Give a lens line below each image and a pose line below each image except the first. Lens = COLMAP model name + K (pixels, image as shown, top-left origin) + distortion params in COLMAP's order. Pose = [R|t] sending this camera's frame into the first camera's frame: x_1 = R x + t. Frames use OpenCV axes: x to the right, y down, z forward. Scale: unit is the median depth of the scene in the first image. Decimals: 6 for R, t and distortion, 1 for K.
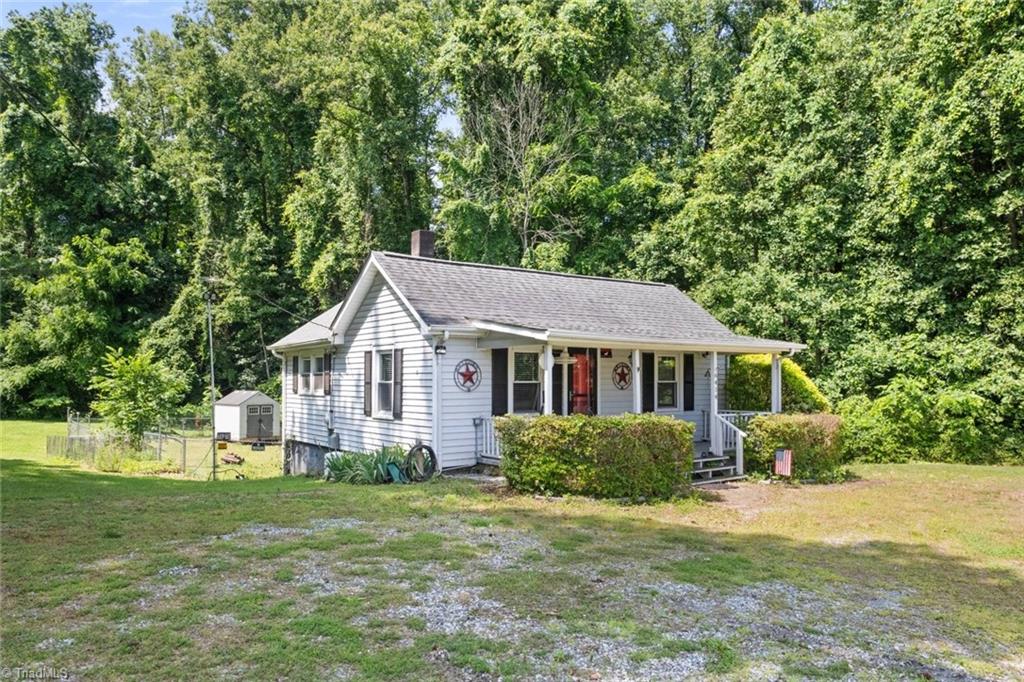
lens RADIAL K [[724.0, 0, 513.3], [0, 724.0, 359.1], [0, 0, 1]] dist [-0.011550, -0.007273]
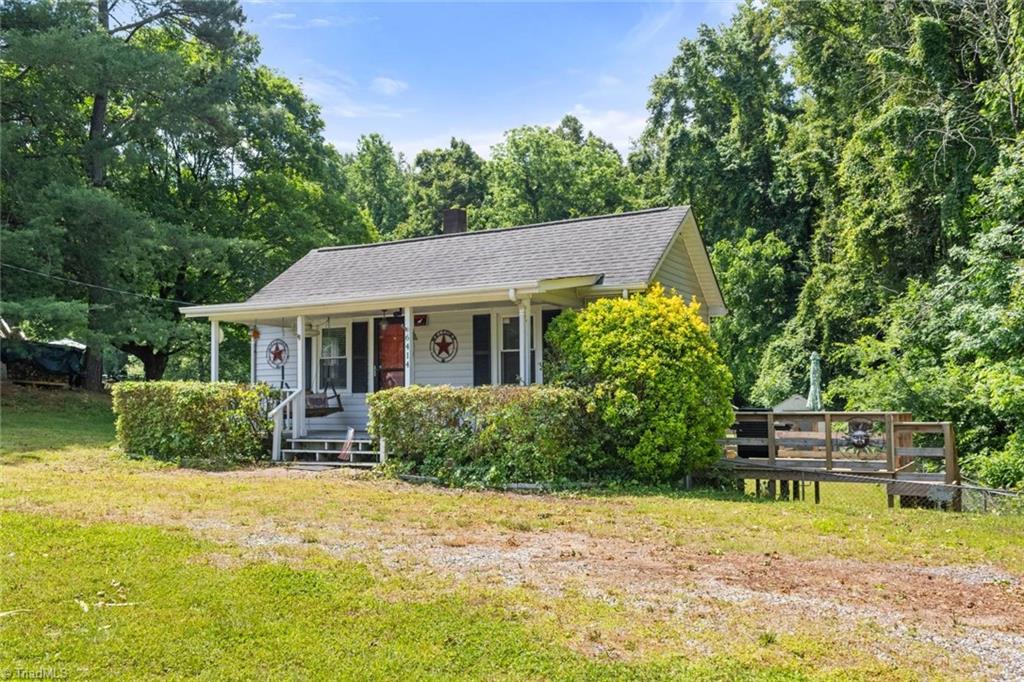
lens RADIAL K [[897.6, 0, 512.0], [0, 897.6, 341.0], [0, 0, 1]] dist [0.002423, -0.004386]
pose [[0.437232, -0.067841, -0.896787, 0.367691], [0.035049, 0.997679, -0.058385, 0.026739], [0.898666, -0.005904, 0.438594, 0.207714]]
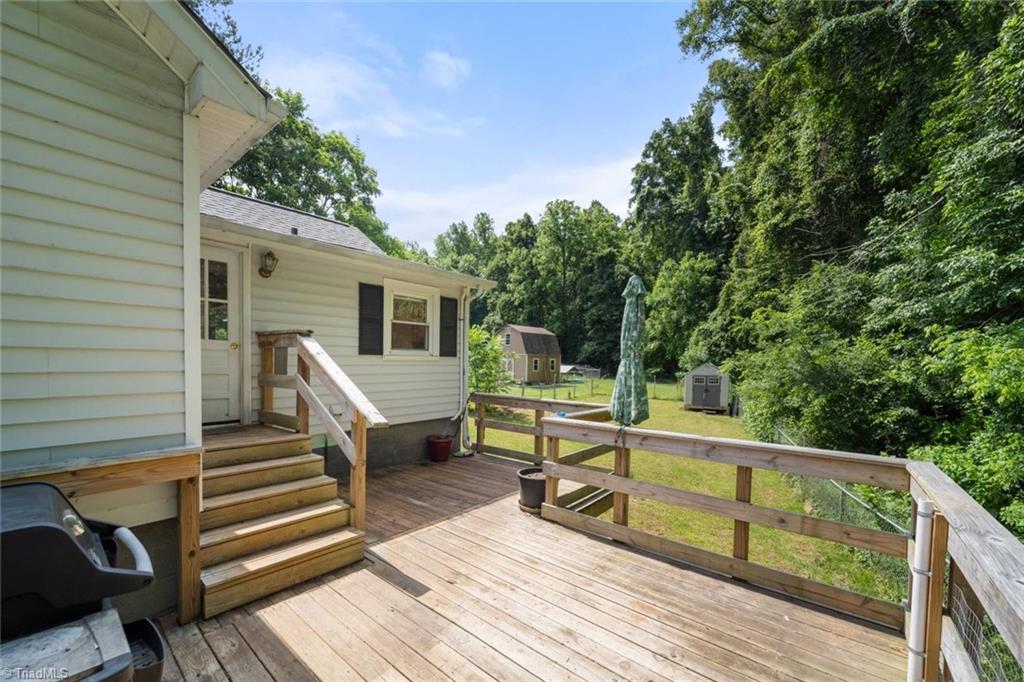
lens RADIAL K [[402.9, 0, 520.3], [0, 402.9, 372.7], [0, 0, 1]] dist [-0.000886, 0.000225]
pose [[0.275372, 0.031287, -0.960828, 0.124938], [0.016162, 0.999178, 0.037168, 0.026641], [0.961202, -0.025764, 0.274640, 0.474158]]
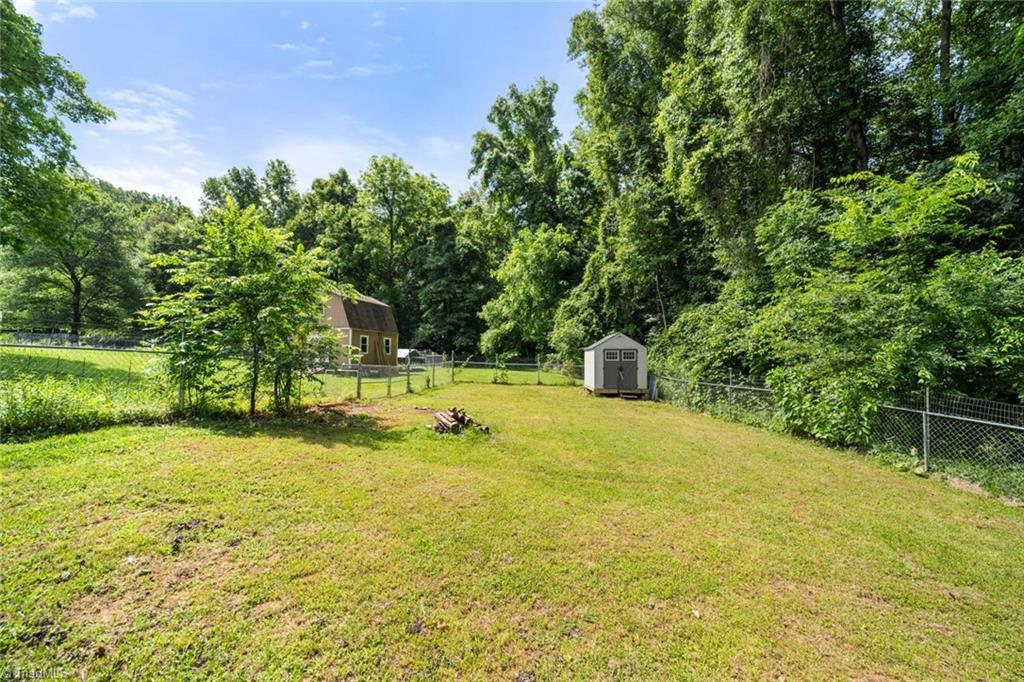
lens RADIAL K [[394.1, 0, 520.3], [0, 394.1, 341.0], [0, 0, 1]] dist [-0.006987, 0.000132]
pose [[0.676474, -0.033197, -0.735718, -0.083184], [0.017716, 0.999428, -0.028807, 0.054055], [0.736254, 0.006453, 0.676675, 0.514389]]
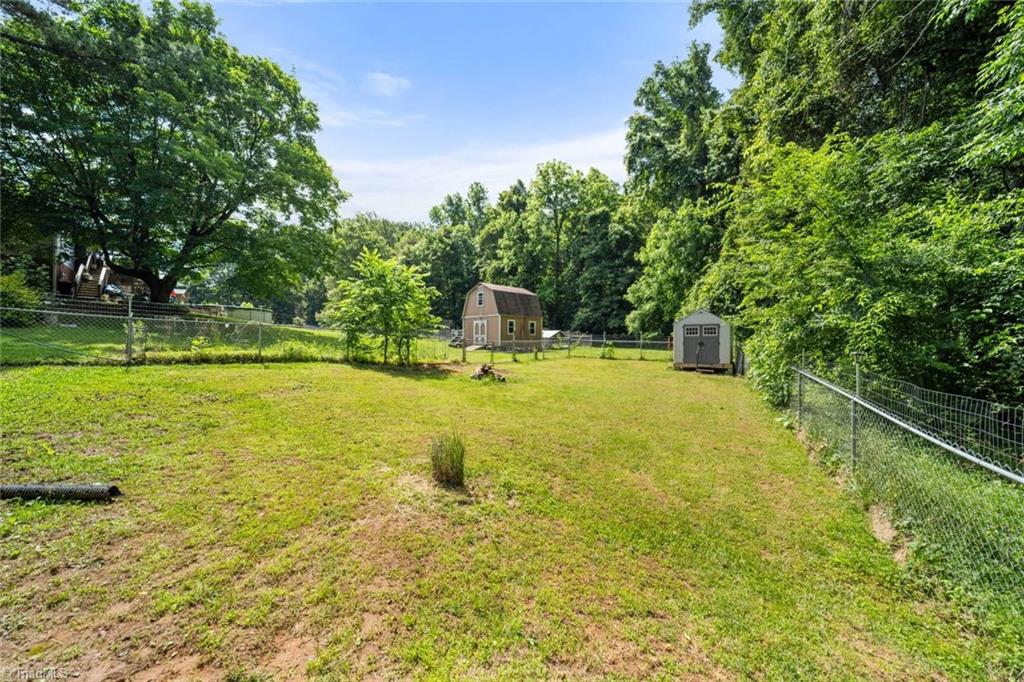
lens RADIAL K [[391.2, 0, 518.1], [0, 391.2, 338.7], [0, 0, 1]] dist [-0.003617, 0.000000]
pose [[0.228686, -0.010684, -0.973442, 0.035247], [0.027865, 0.999602, -0.004425, 0.062824], [0.973101, -0.026113, 0.228892, 0.575081]]
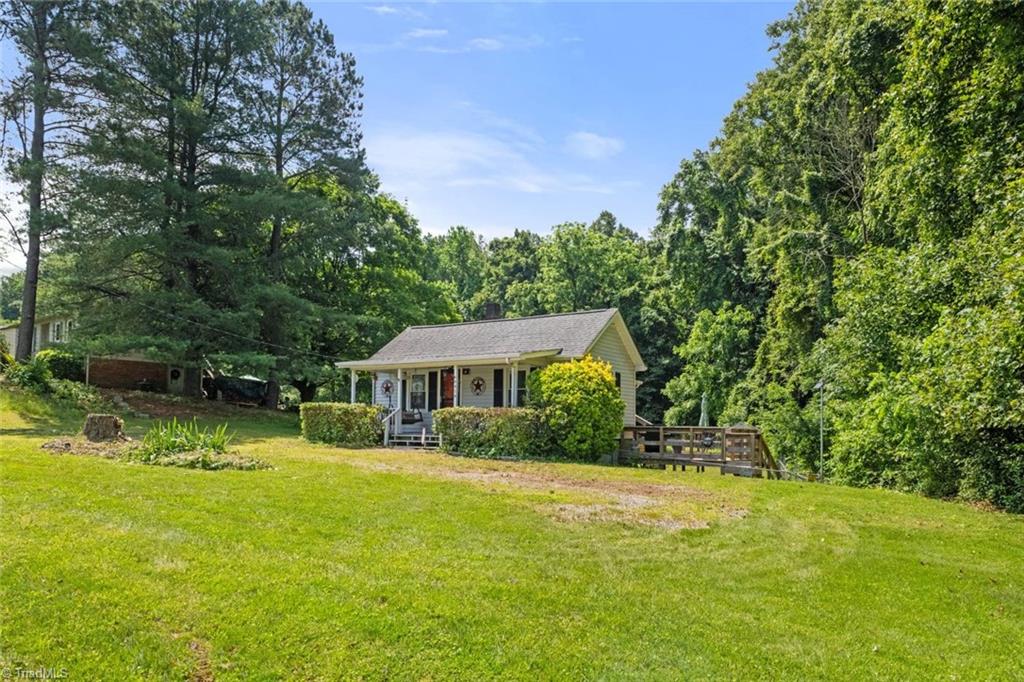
lens RADIAL K [[710.6, 0, 514.5], [0, 710.6, 395.5], [0, 0, 1]] dist [0.000010, -0.000175]
pose [[0.366595, -0.039089, -0.929559, 0.511107], [0.015123, 0.999235, -0.036055, 0.032251], [0.930258, -0.000840, 0.366906, 0.178879]]
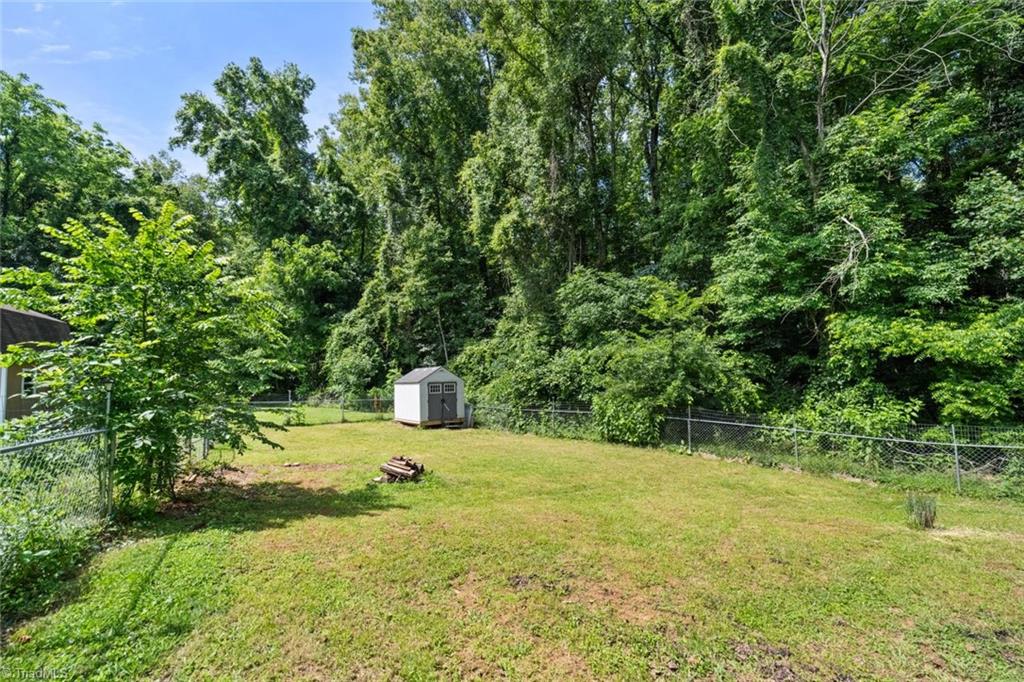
lens RADIAL K [[414.6, 0, 512.3], [0, 414.6, 352.9], [0, 0, 1]] dist [0.000321, 0.000082]
pose [[0.987546, -0.039683, -0.152243, -0.158664], [0.034216, 0.998678, -0.038364, 0.041801], [0.153564, 0.032677, 0.987598, 0.434062]]
